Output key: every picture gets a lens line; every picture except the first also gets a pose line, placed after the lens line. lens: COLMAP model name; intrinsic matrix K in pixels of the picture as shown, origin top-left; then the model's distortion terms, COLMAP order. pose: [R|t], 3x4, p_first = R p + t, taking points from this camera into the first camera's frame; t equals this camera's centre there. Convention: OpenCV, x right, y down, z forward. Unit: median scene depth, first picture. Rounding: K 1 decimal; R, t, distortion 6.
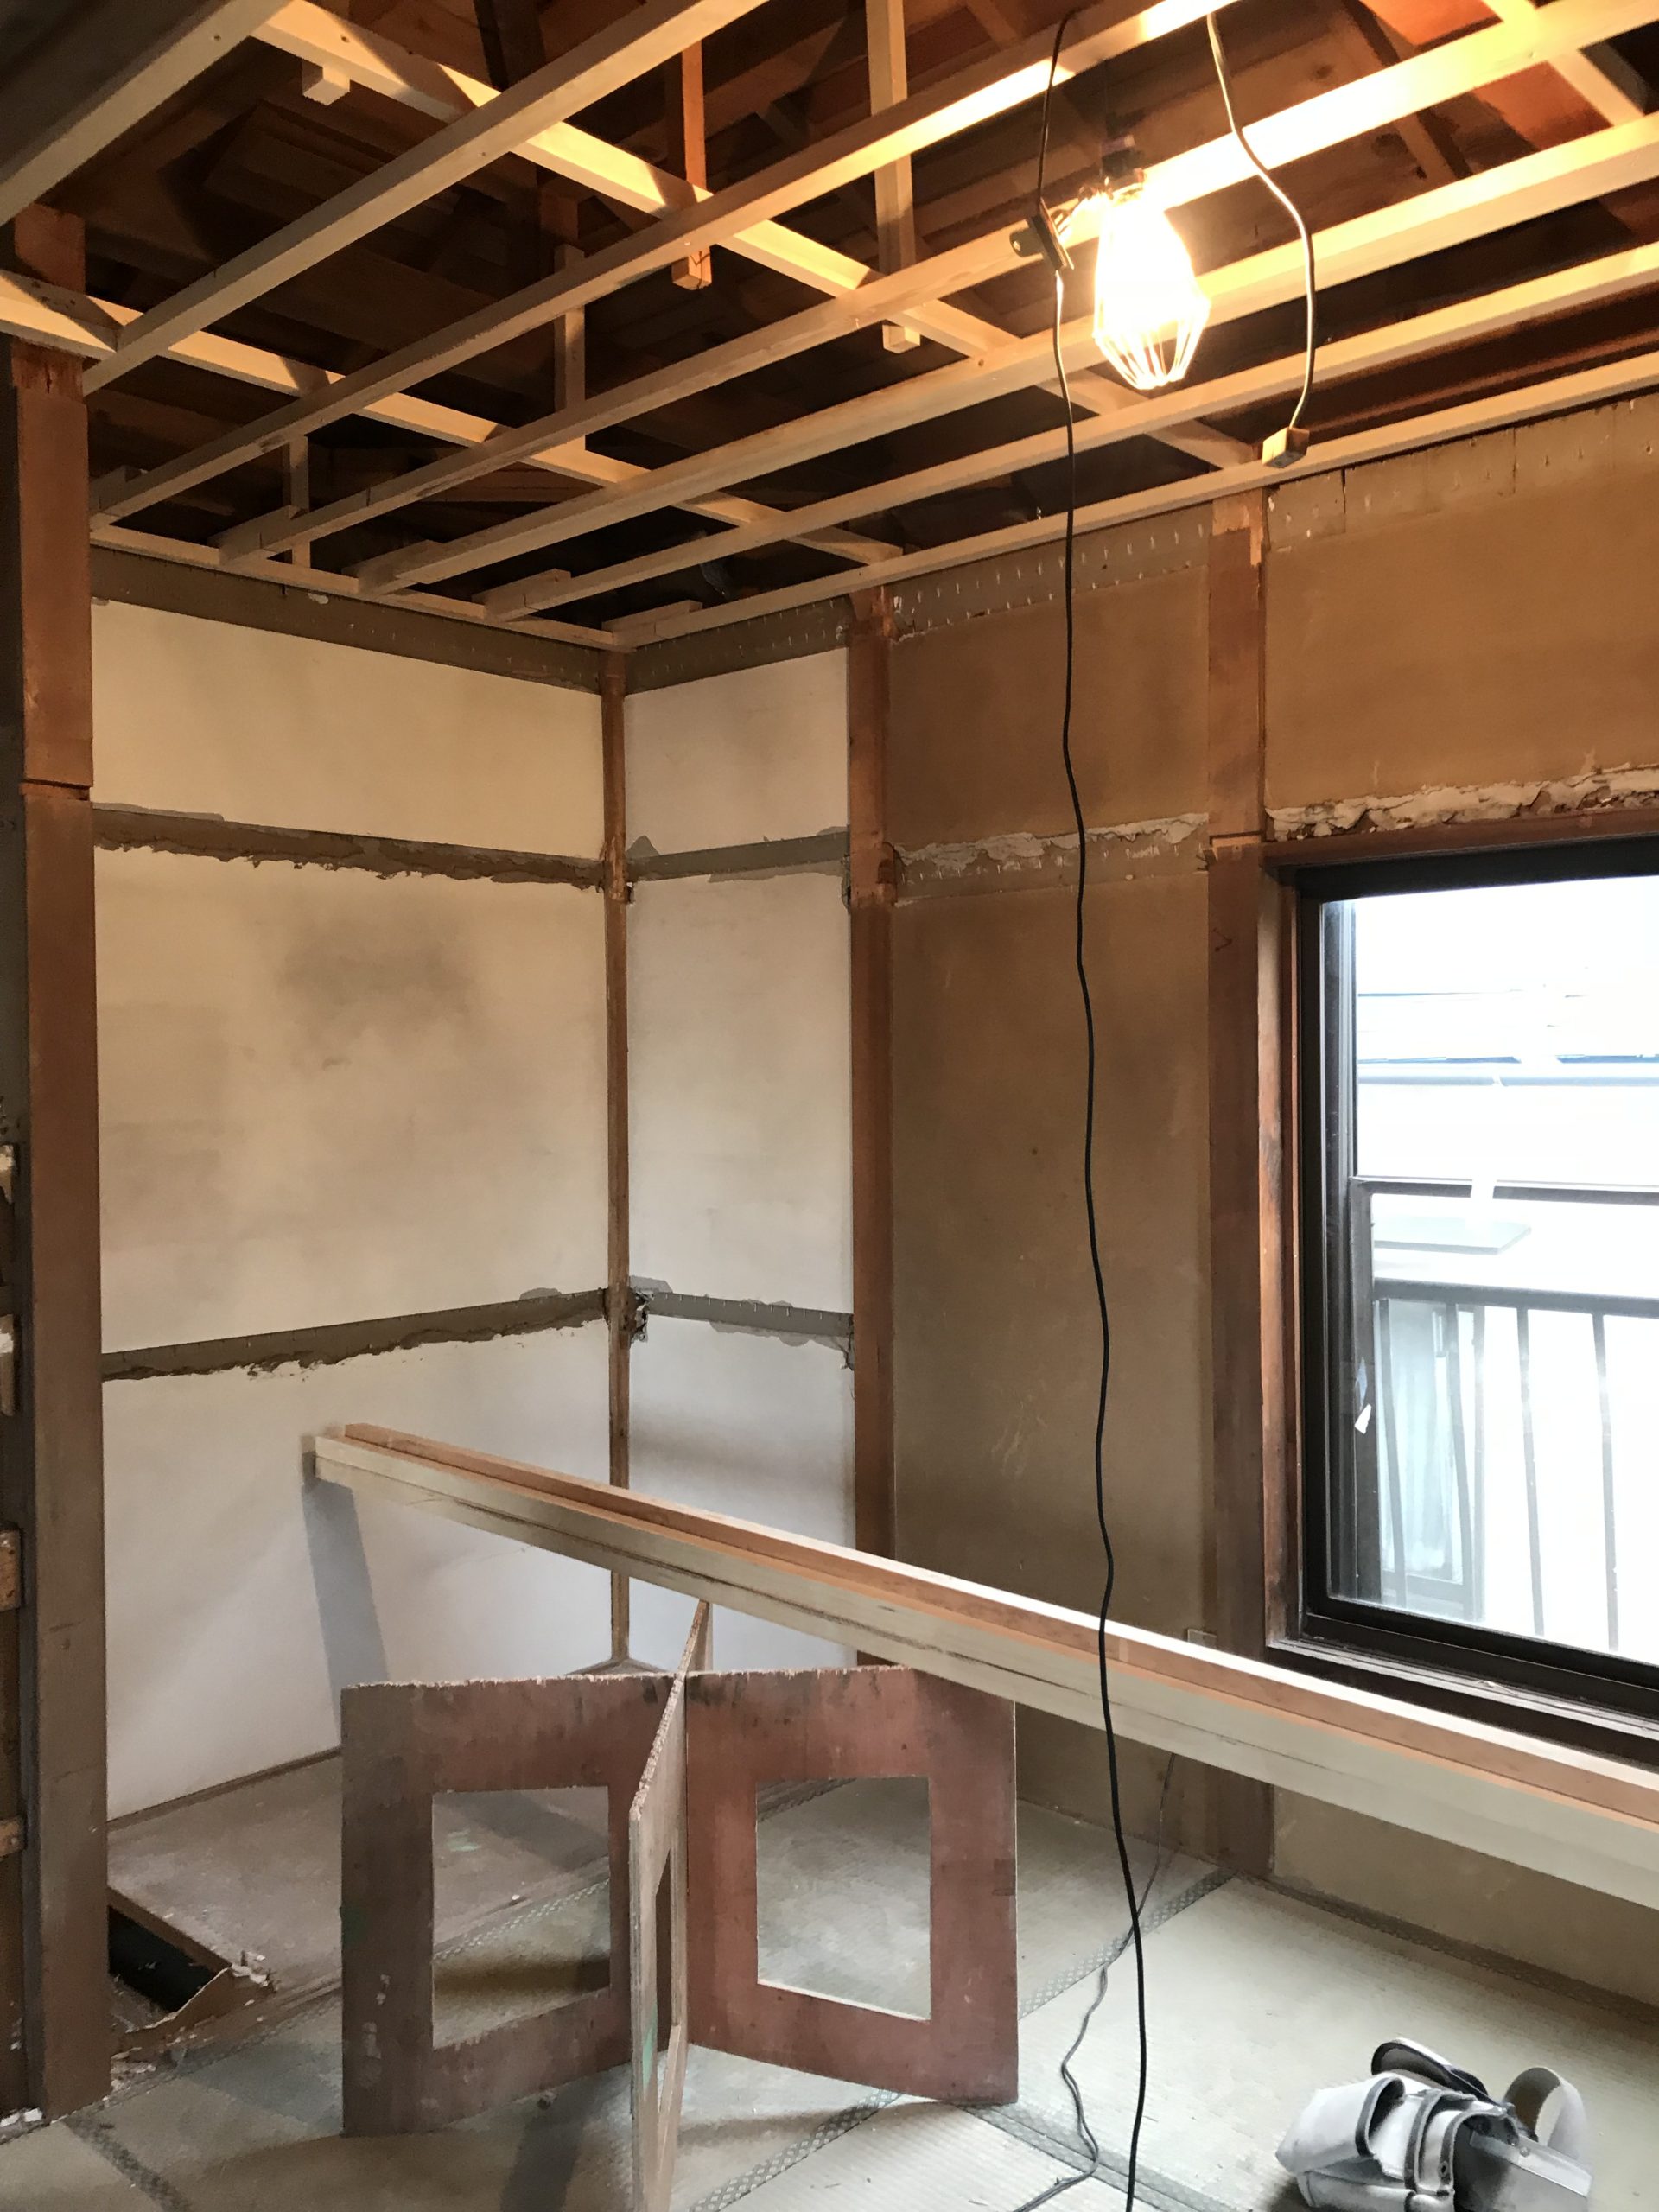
lens RADIAL K [[1790.6, 0, 836.4], [0, 1790.6, 1096.2], [0, 0, 1]] dist [0.027131, -0.028797]
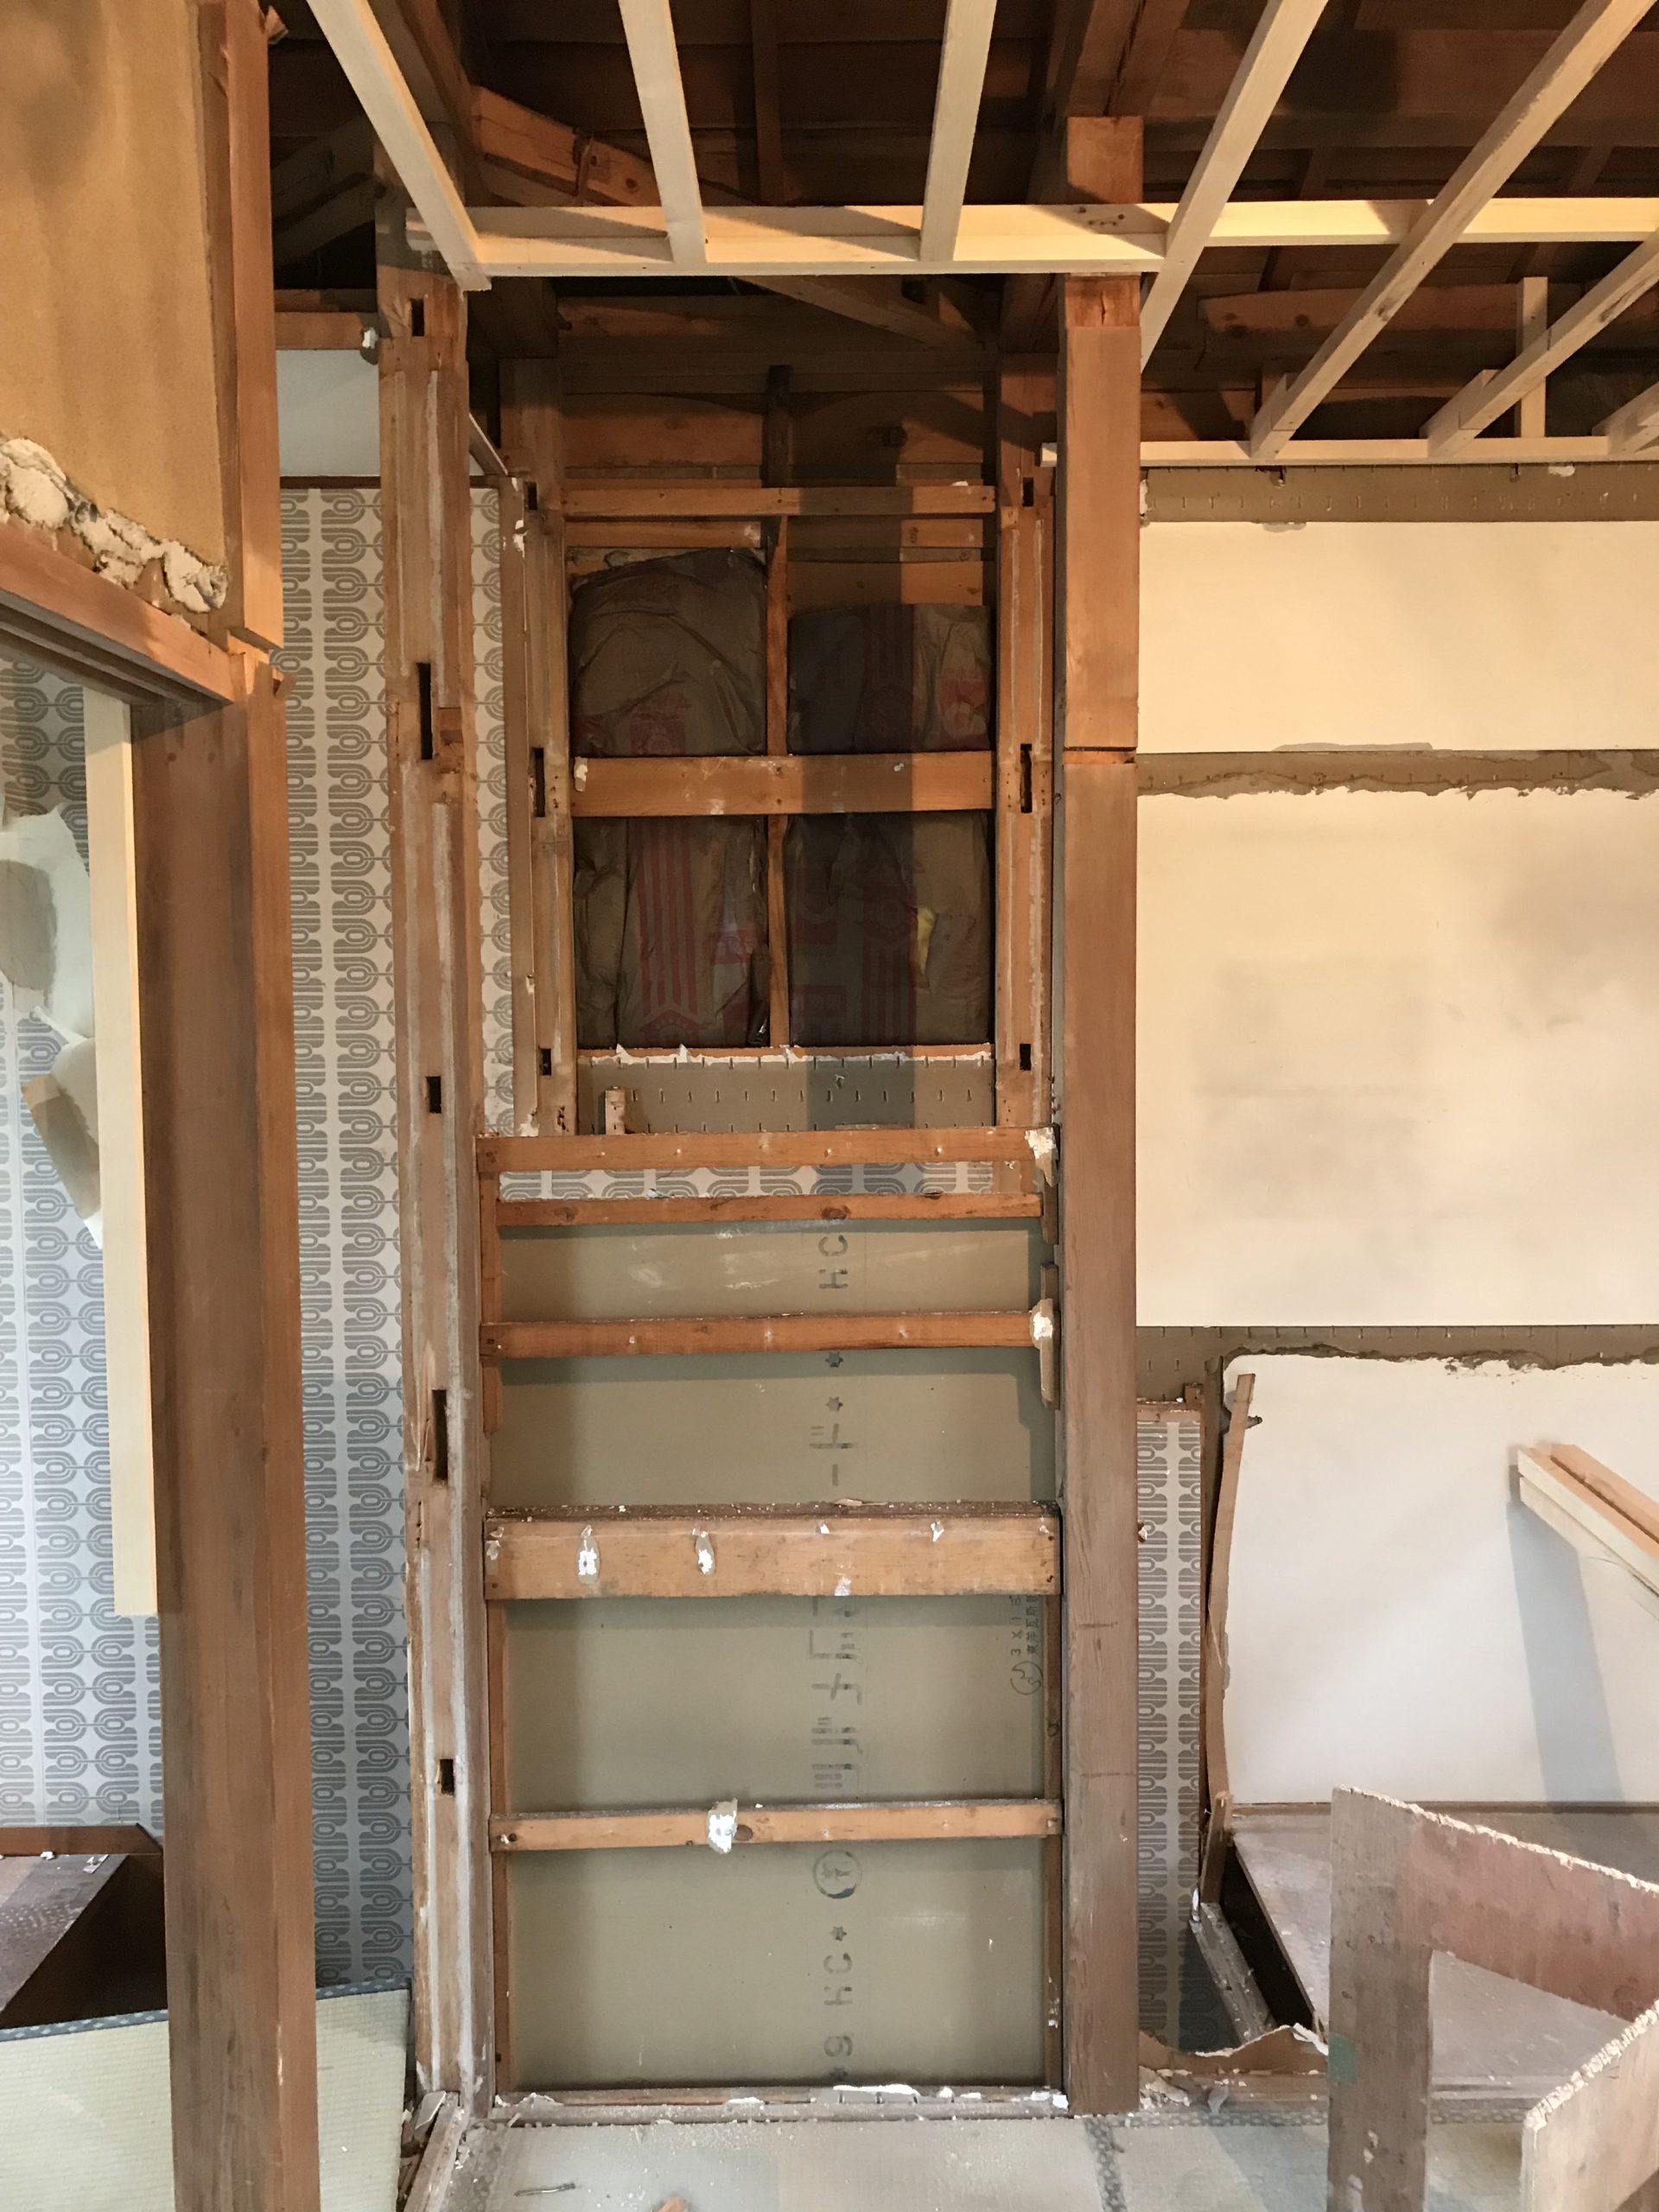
lens RADIAL K [[1790.6, 0, 829.2], [0, 1790.6, 1106.2], [0, 0, 1]] dist [0.027131, -0.028797]
pose [[0.684731, 0.051377, -0.726983, 0.111829], [-0.009186, 0.998041, 0.061880, -0.029748], [0.728738, -0.035693, 0.683862, 0.169309]]
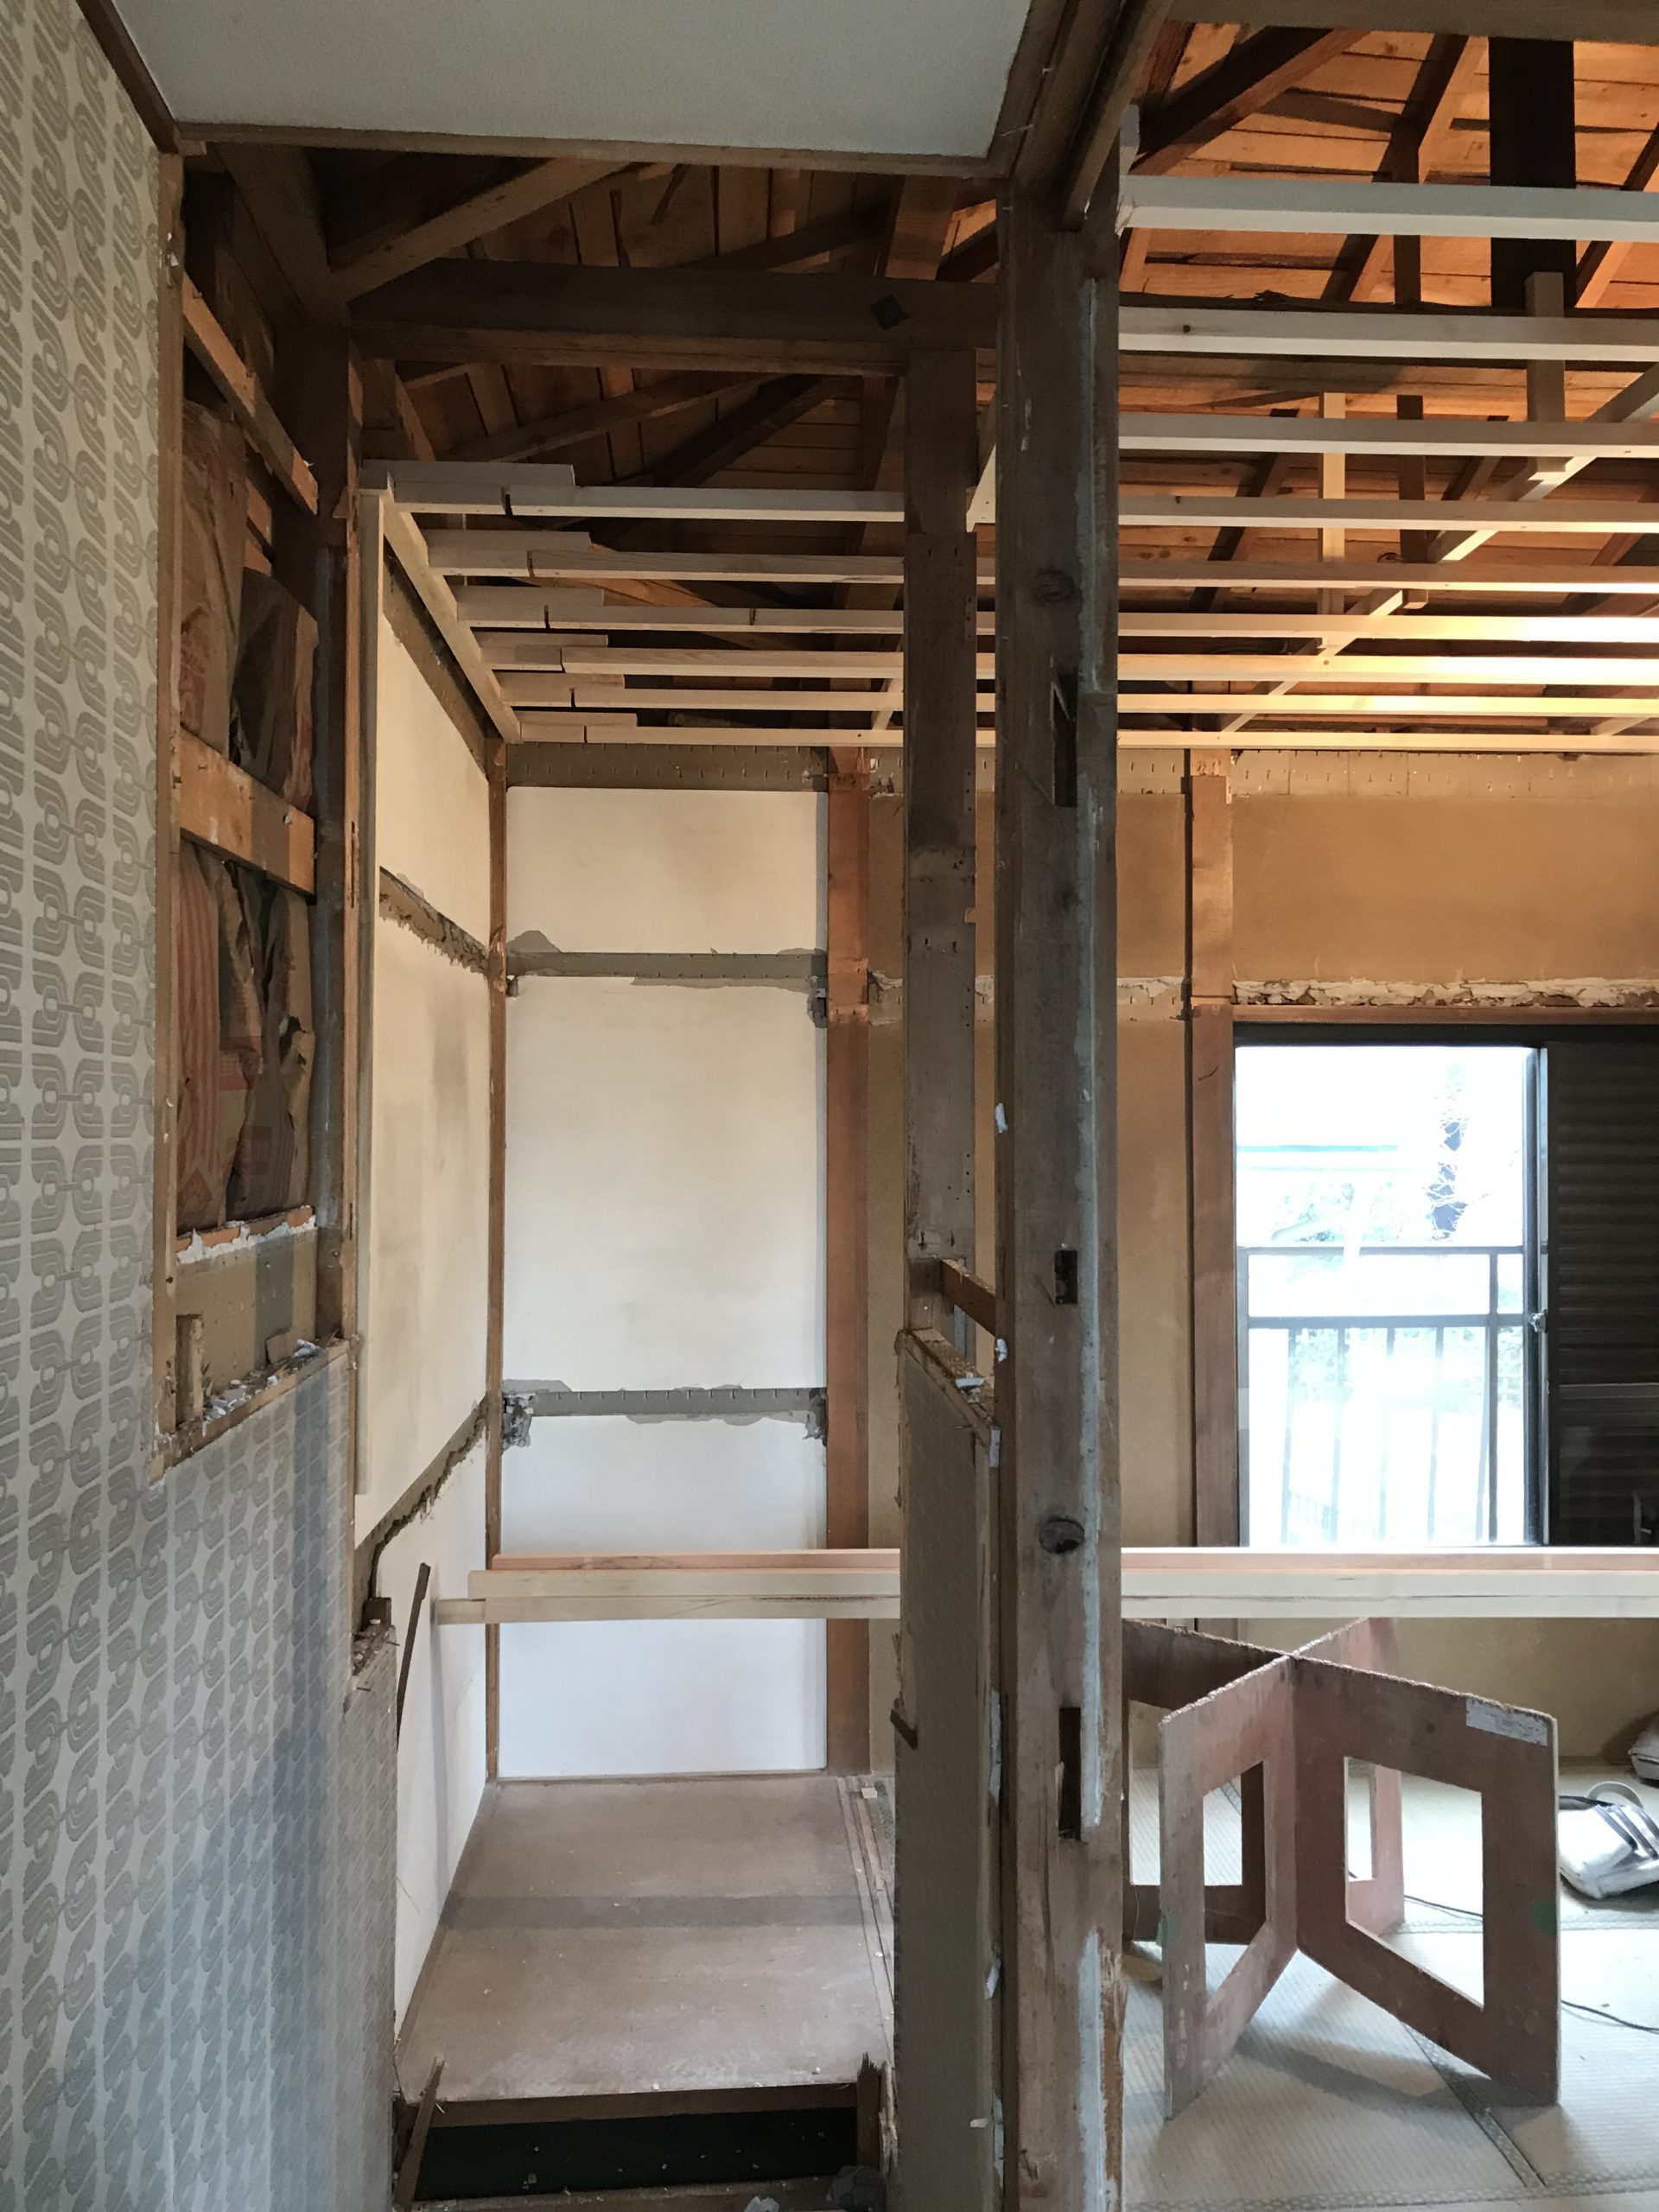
lens RADIAL K [[1790.6, 0, 832.0], [0, 1790.6, 1103.9], [0, 0, 1]] dist [0.027131, -0.028797]
pose [[0.684910, 0.021223, 0.728319, -0.843403], [0.008331, 0.999282, -0.036954, -0.013680], [-0.728580, 0.031378, 0.684241, 0.243316]]
